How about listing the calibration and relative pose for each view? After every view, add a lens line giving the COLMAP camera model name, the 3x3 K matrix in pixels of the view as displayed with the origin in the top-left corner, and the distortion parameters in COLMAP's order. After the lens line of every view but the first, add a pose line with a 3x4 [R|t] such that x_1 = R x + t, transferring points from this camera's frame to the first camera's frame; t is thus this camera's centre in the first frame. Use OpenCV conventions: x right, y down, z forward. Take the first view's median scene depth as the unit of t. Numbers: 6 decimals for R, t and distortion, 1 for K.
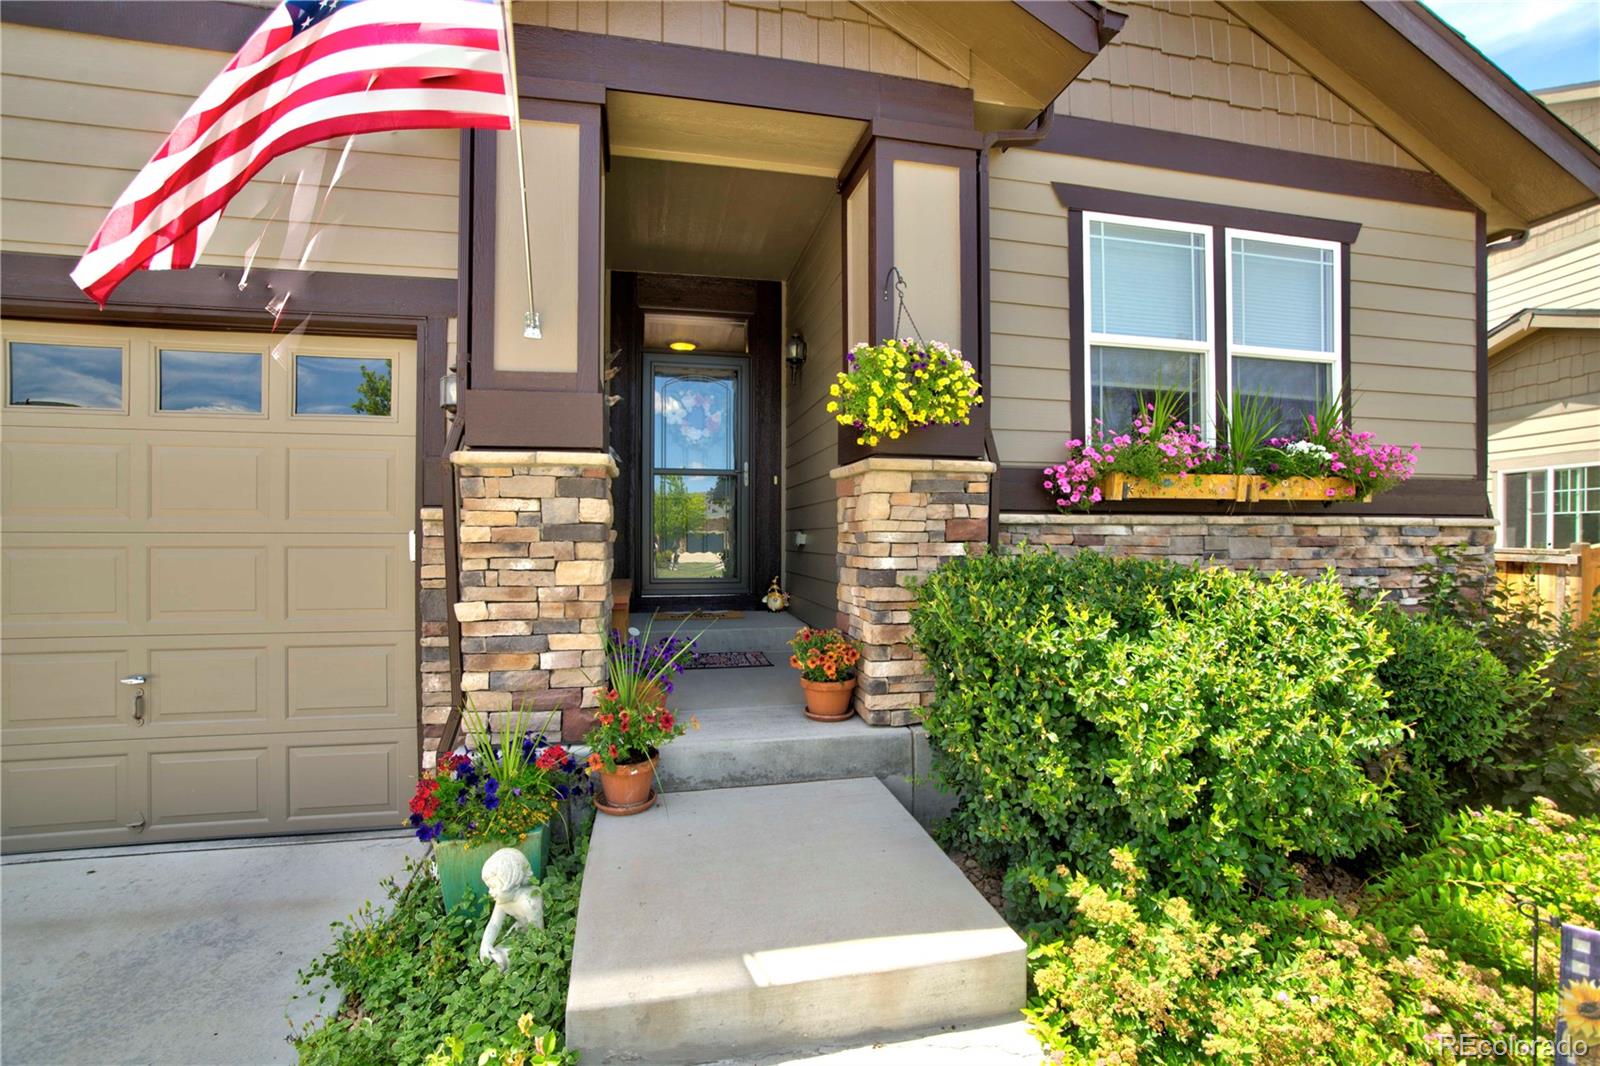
lens RADIAL K [[716.0, 0, 813.7], [0, 716.0, 535.4], [0, 0, 1]] dist [-0.024449, 0.007852]
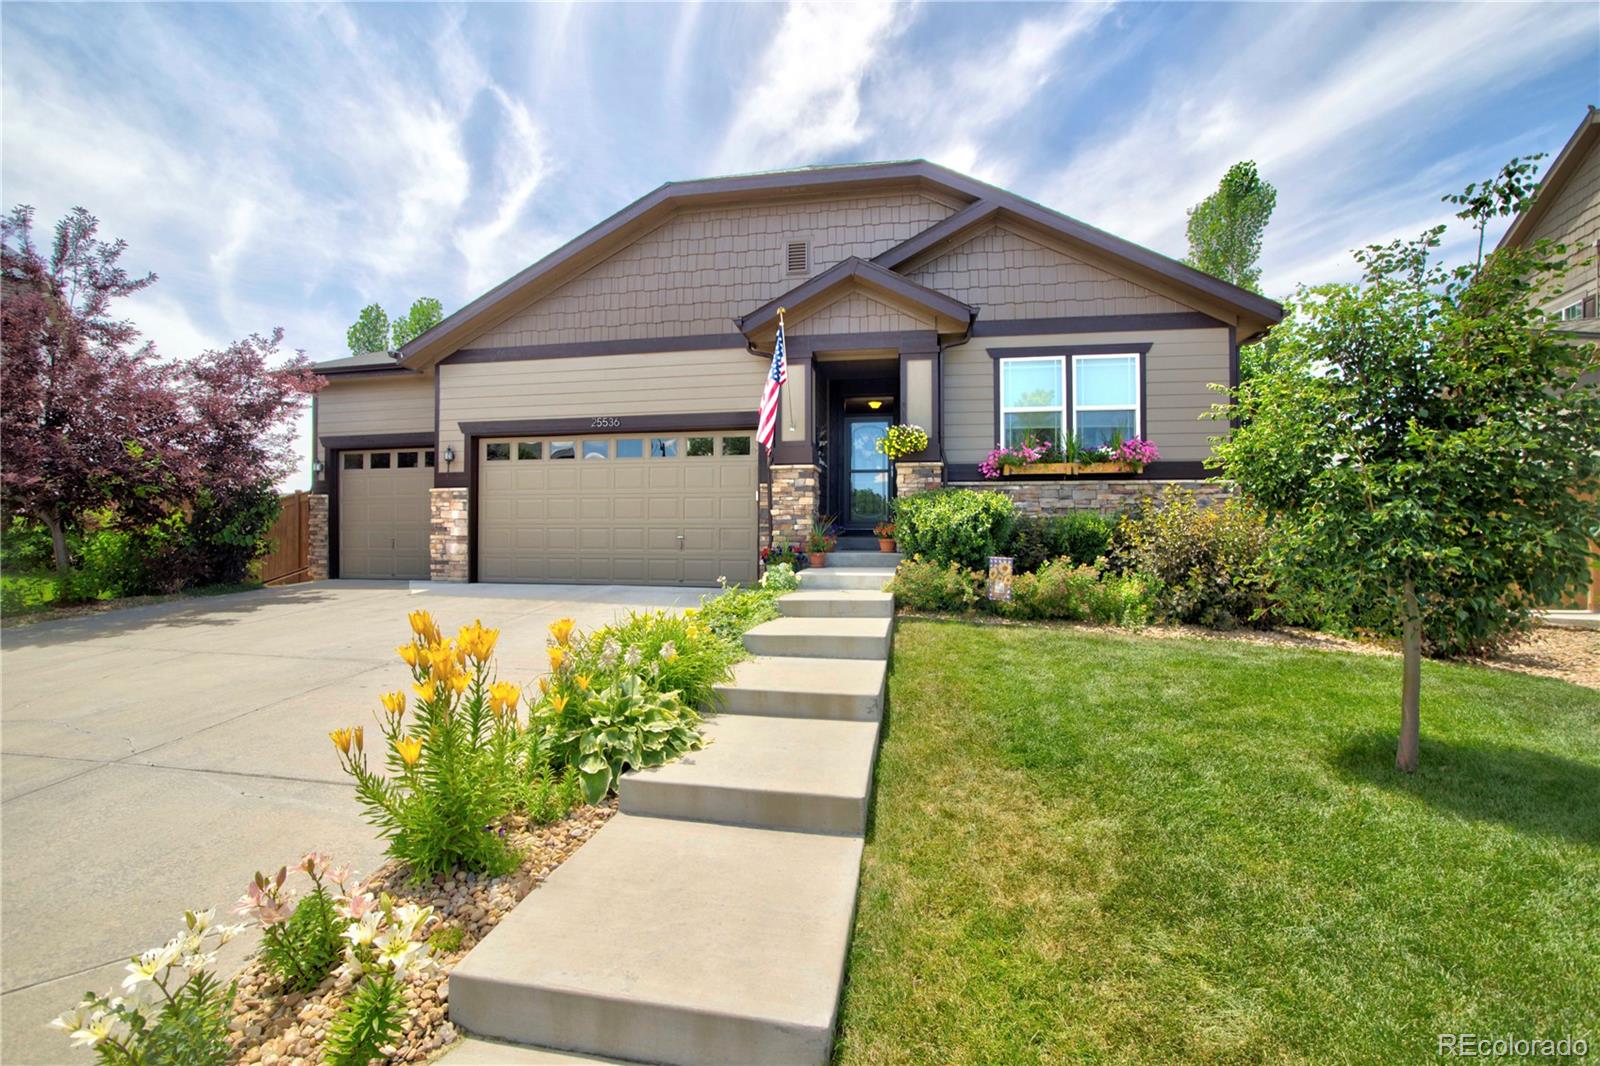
lens RADIAL K [[716.0, 0, 797.6], [0, 716.0, 533.1], [0, 0, 1]] dist [-0.024449, 0.007852]
pose [[0.926387, -0.002301, -0.376565, 0.788579], [-0.002605, 0.999918, -0.012520, 0.216606], [0.376563, 0.012580, 0.926306, -1.851406]]
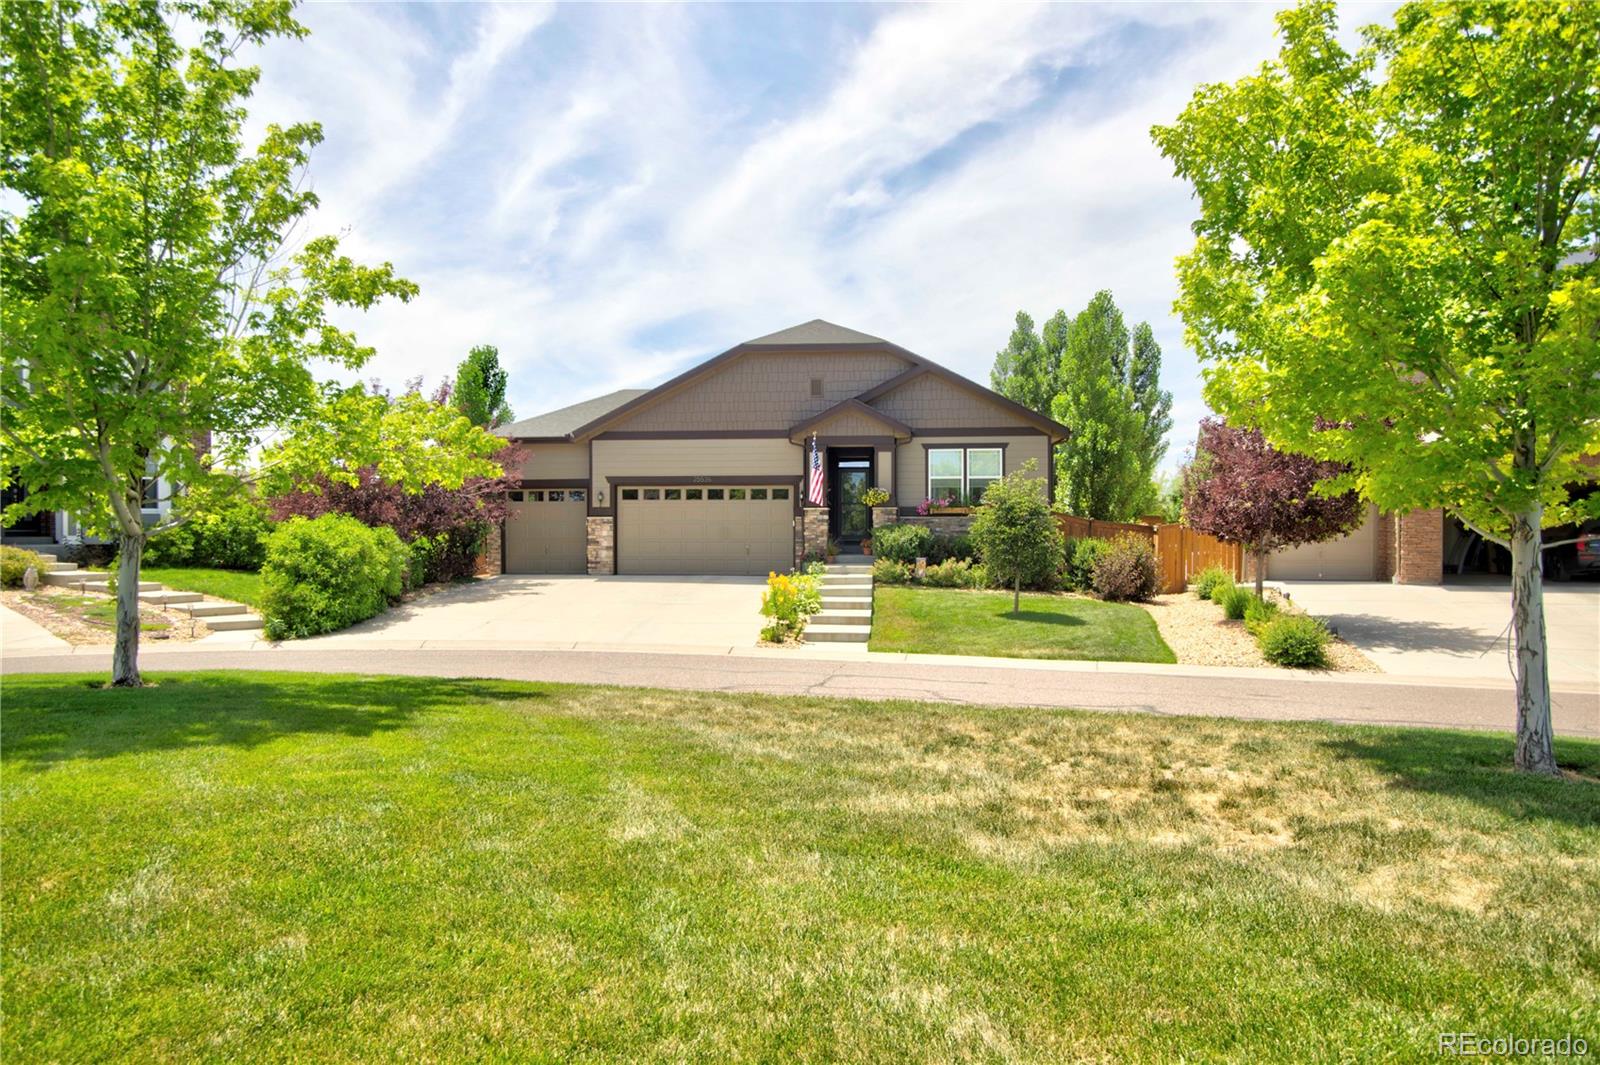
lens RADIAL K [[1065.7, 0, 802.9], [0, 1065.7, 534.1], [0, 0, 1]] dist [0.004804, 0.000070]
pose [[0.955194, 0.000298, -0.295980, 1.936768], [0.000111, 0.999999, 0.001366, 0.085597], [0.295980, -0.001338, 0.955193, -6.820668]]
